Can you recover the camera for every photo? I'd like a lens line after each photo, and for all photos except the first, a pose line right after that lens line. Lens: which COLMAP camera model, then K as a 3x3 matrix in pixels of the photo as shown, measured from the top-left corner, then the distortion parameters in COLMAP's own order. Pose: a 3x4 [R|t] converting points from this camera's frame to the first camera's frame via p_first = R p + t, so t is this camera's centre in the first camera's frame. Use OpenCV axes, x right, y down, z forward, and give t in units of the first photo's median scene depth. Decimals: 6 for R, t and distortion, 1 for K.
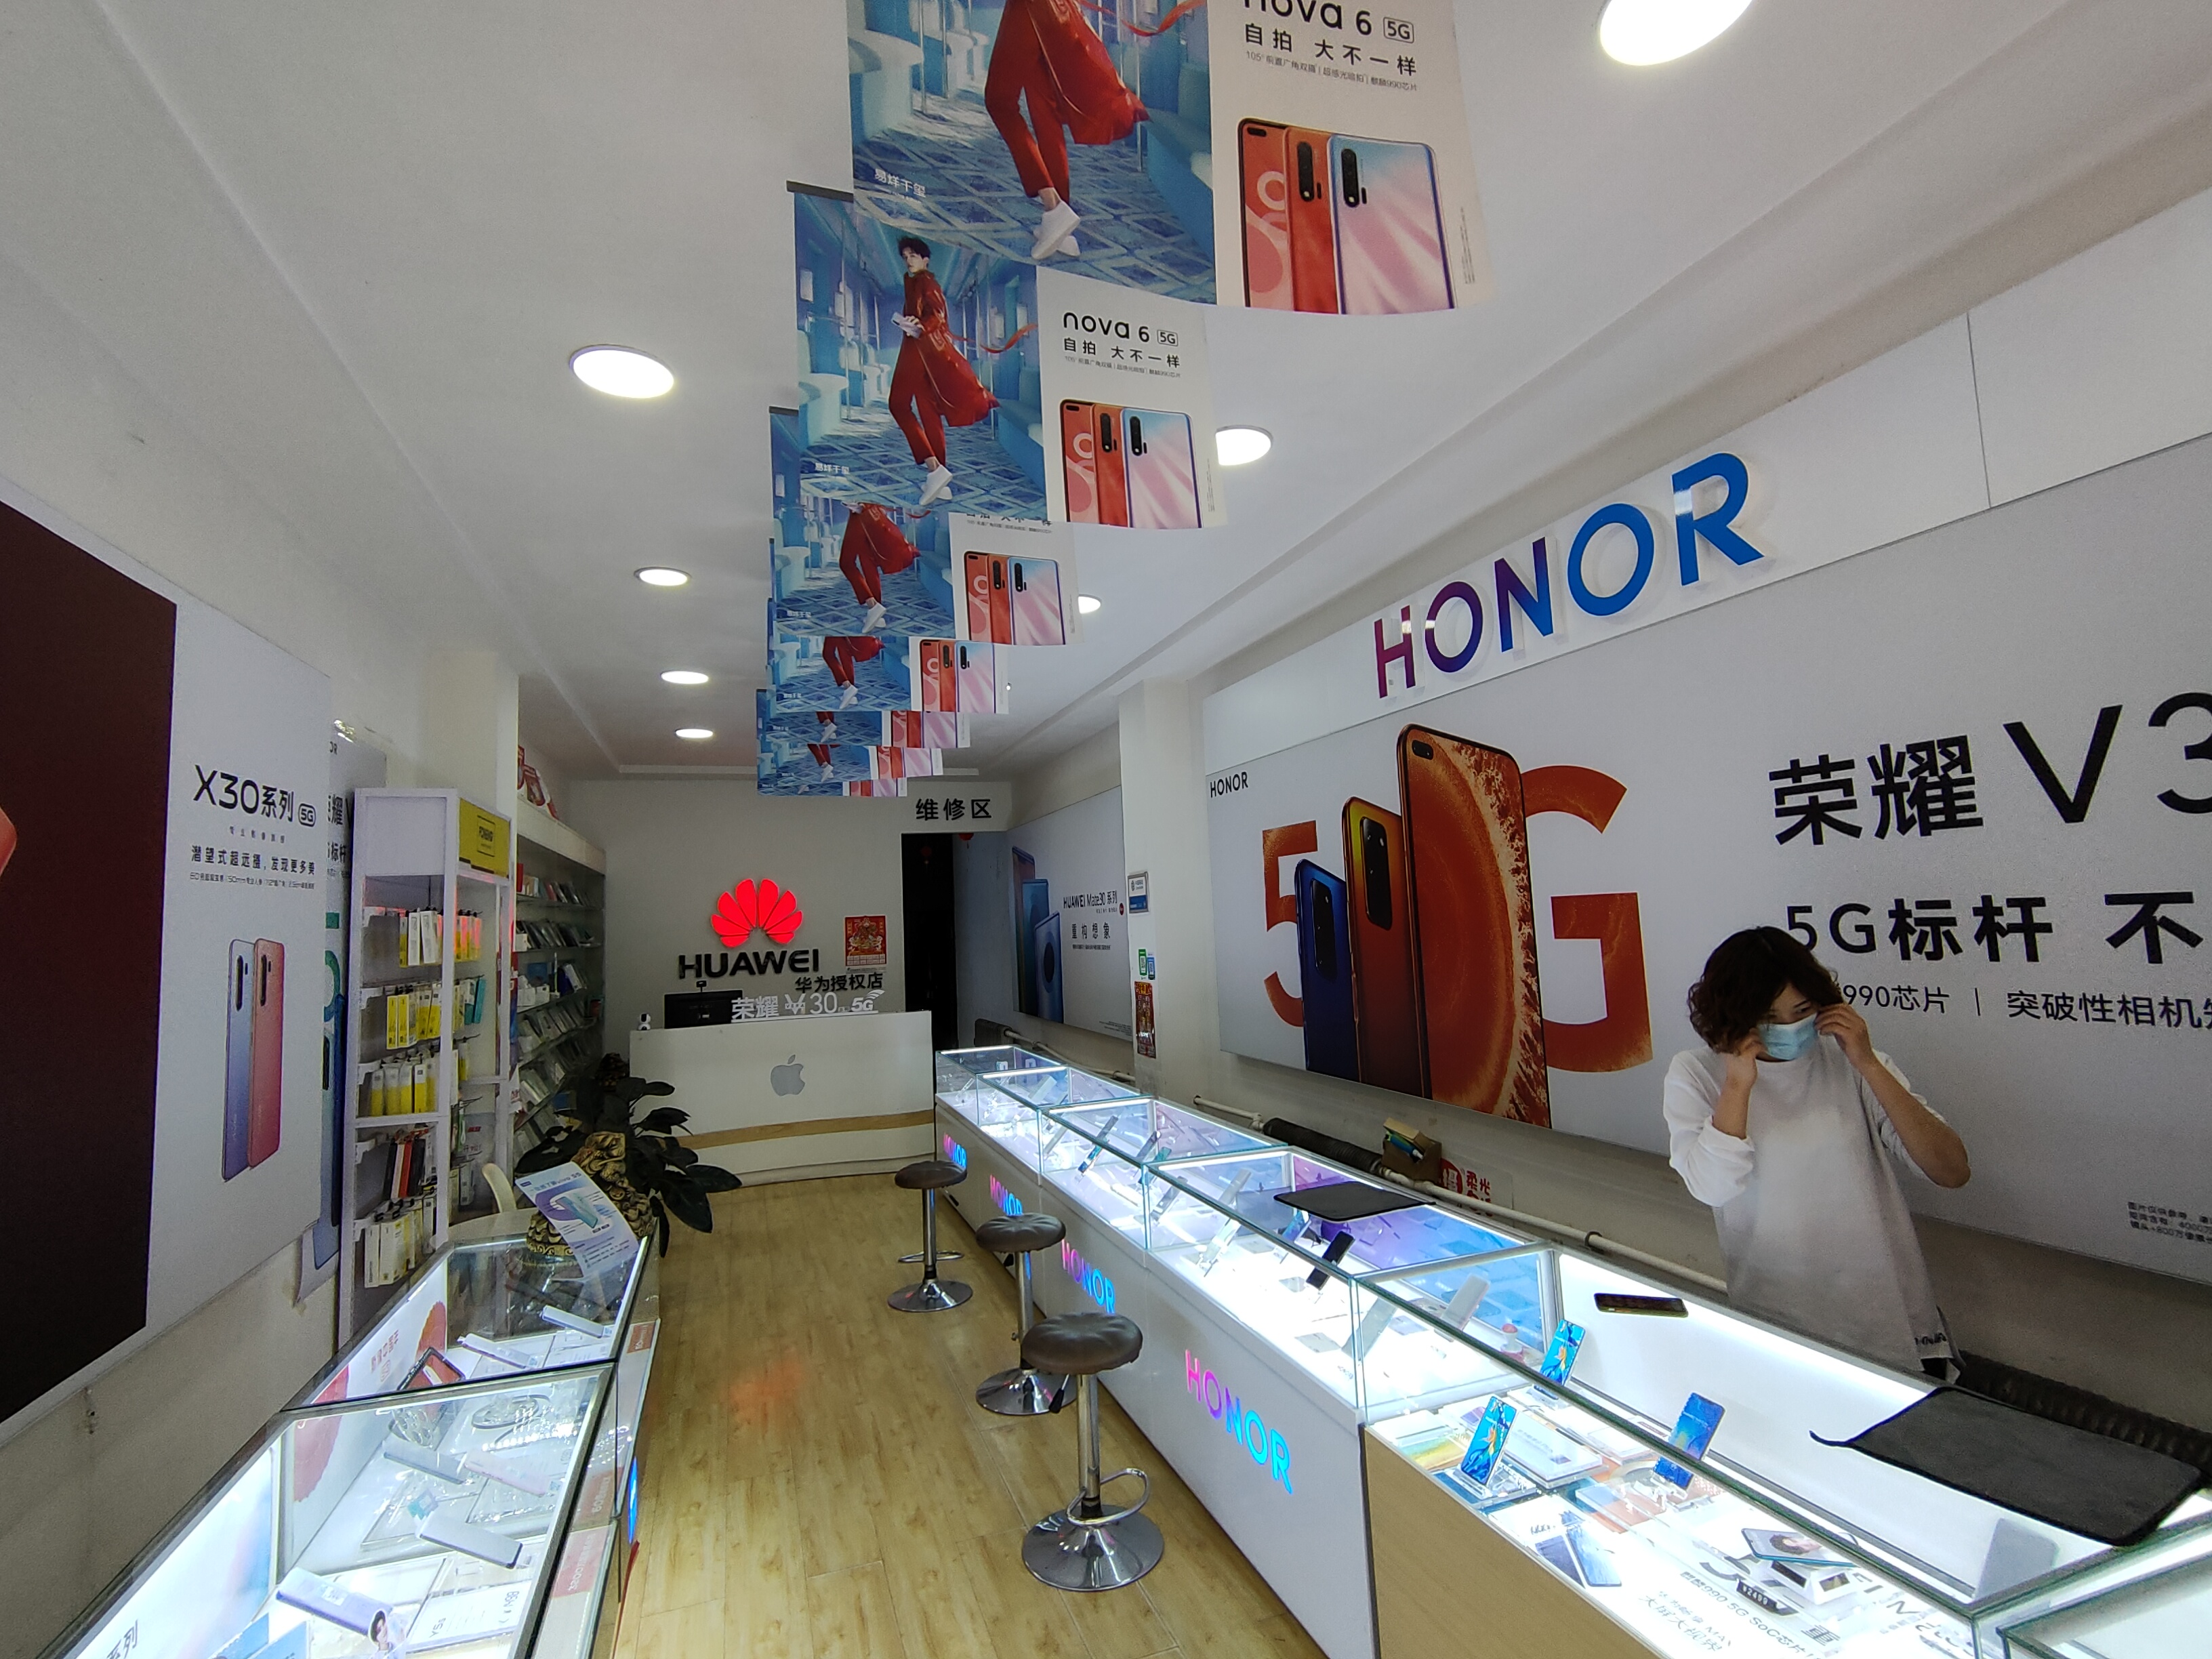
lens RADIAL K [[1043.5, 0, 1106.0], [0, 1043.5, 829.5], [0, 0, 1]] dist [-0.002695, 0.000336]
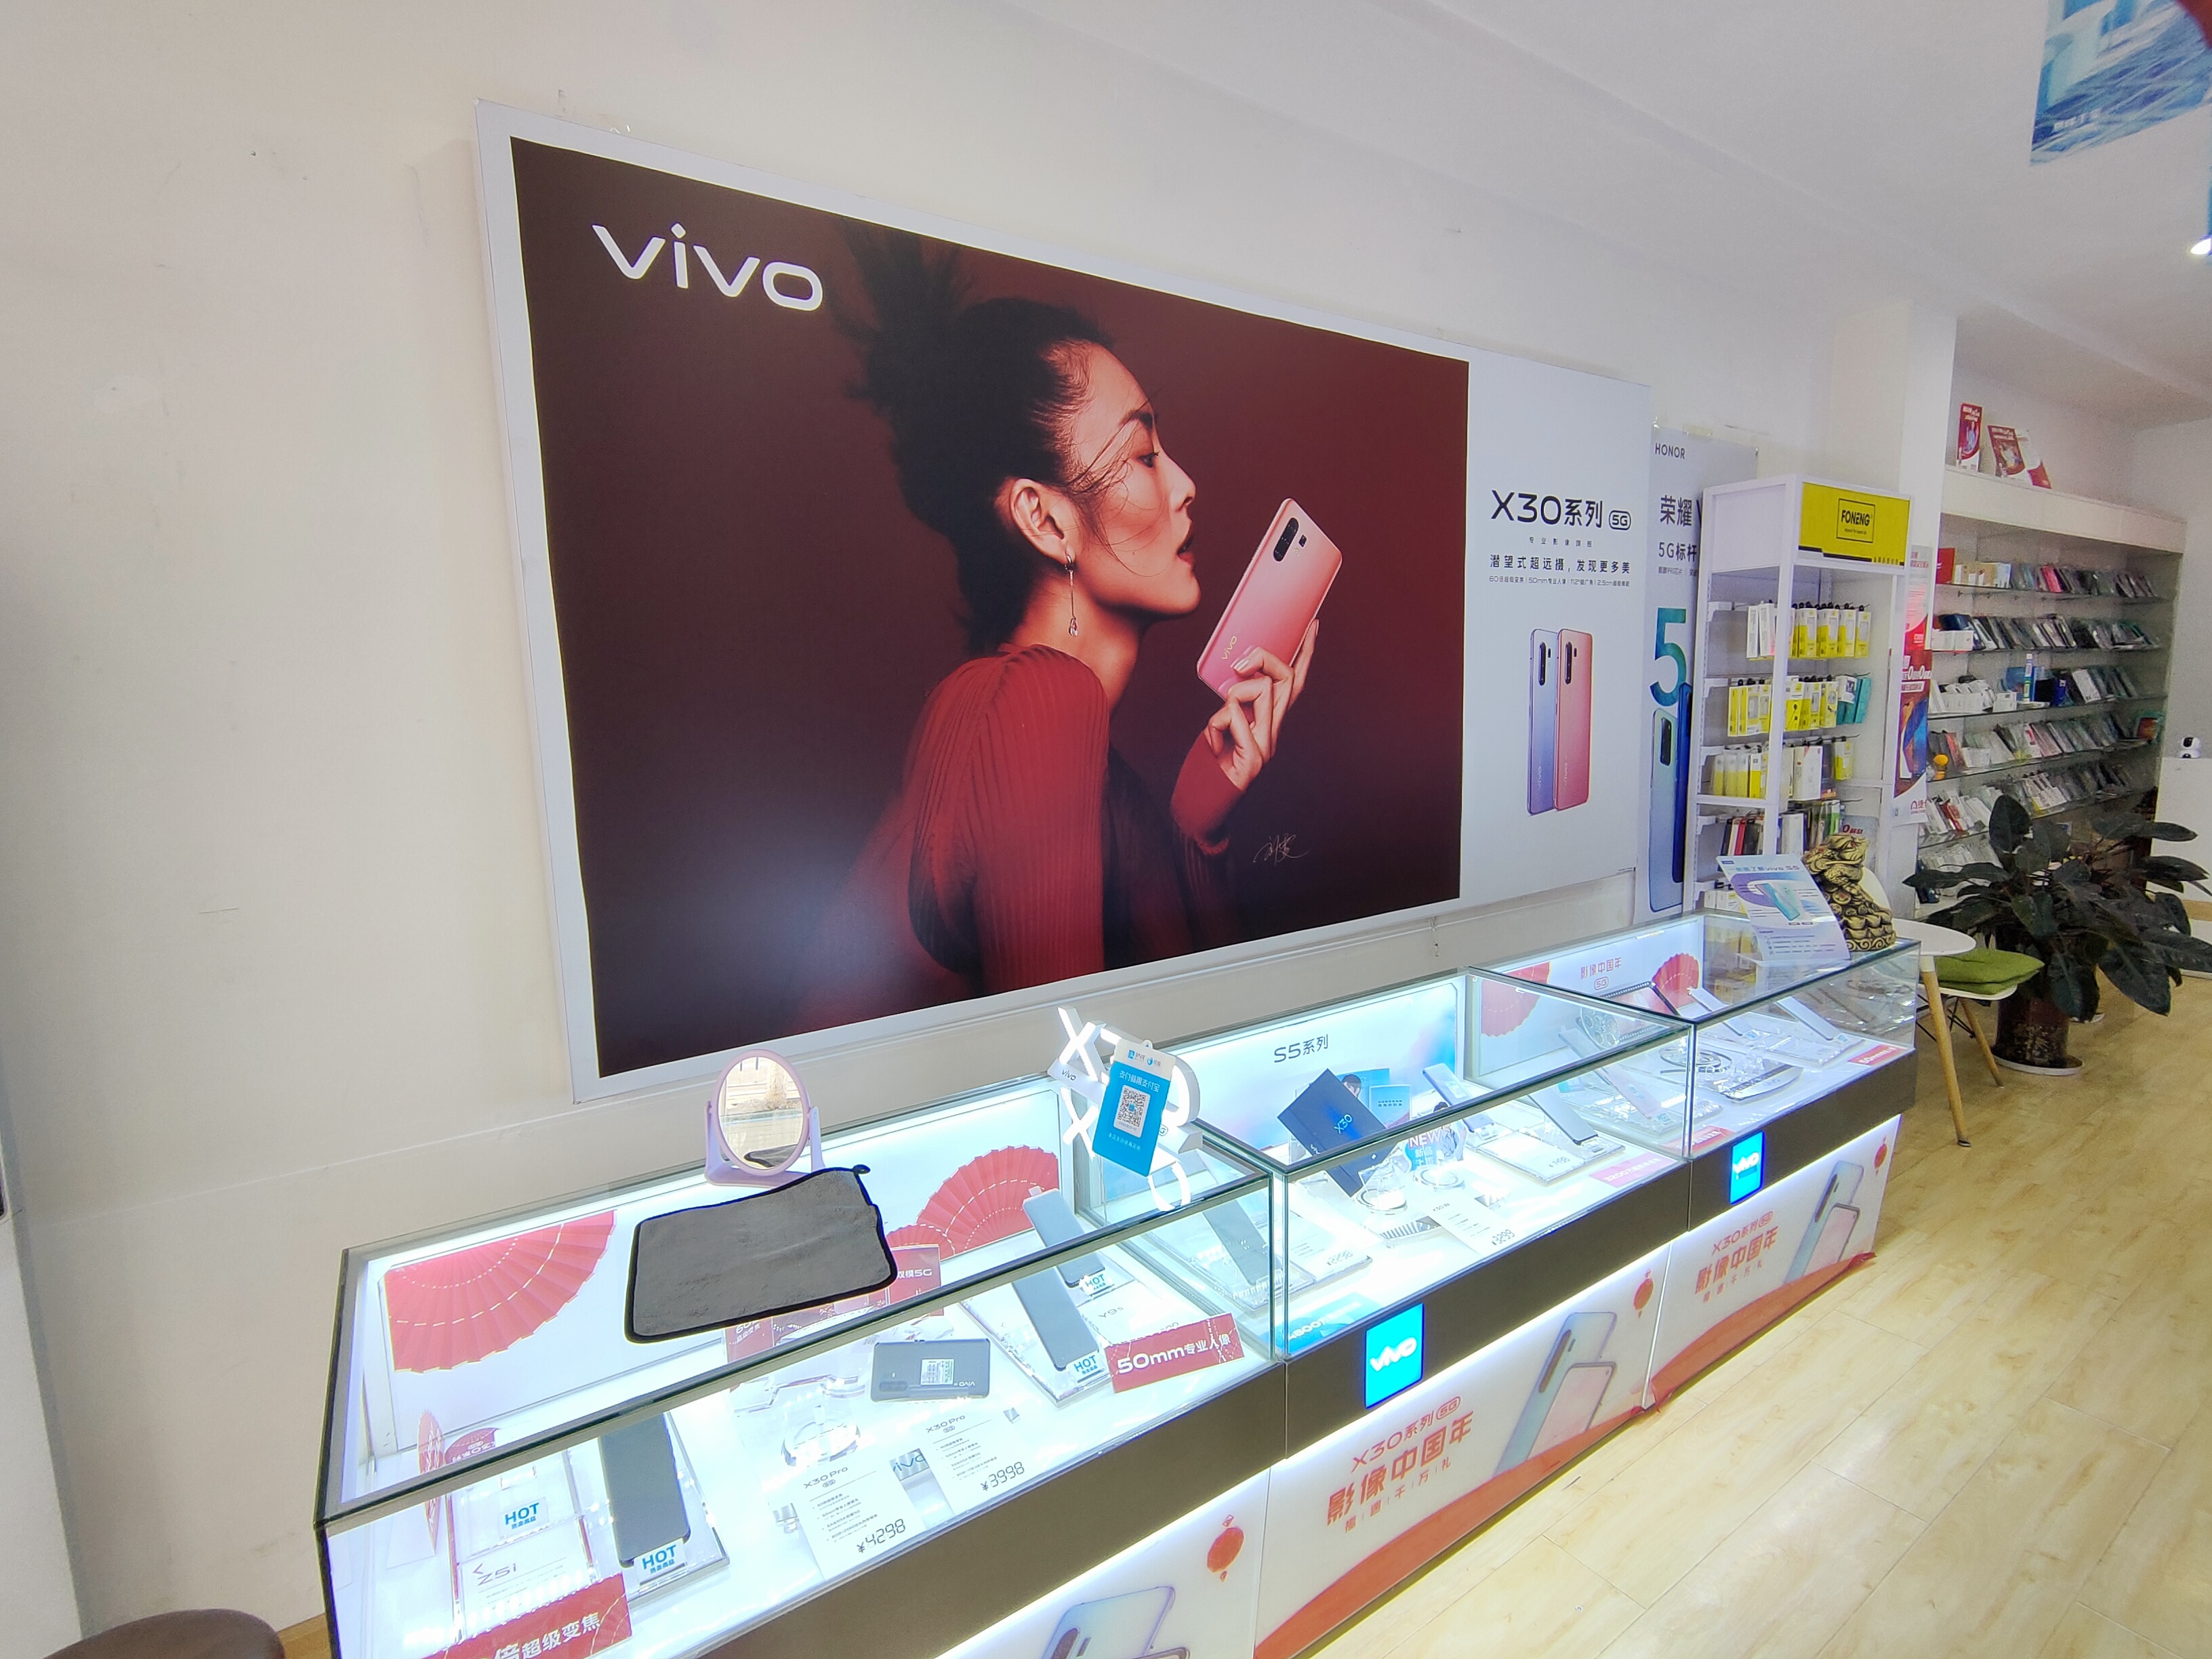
lens RADIAL K [[1043.5, 0, 1106.0], [0, 1043.5, 829.5], [0, 0, 1]] dist [-0.002695, 0.000336]
pose [[0.249220, 0.160086, -0.955124, 0.243764], [0.103888, 0.976133, 0.190714, 0.042072], [0.962858, -0.146756, 0.226641, 0.158671]]
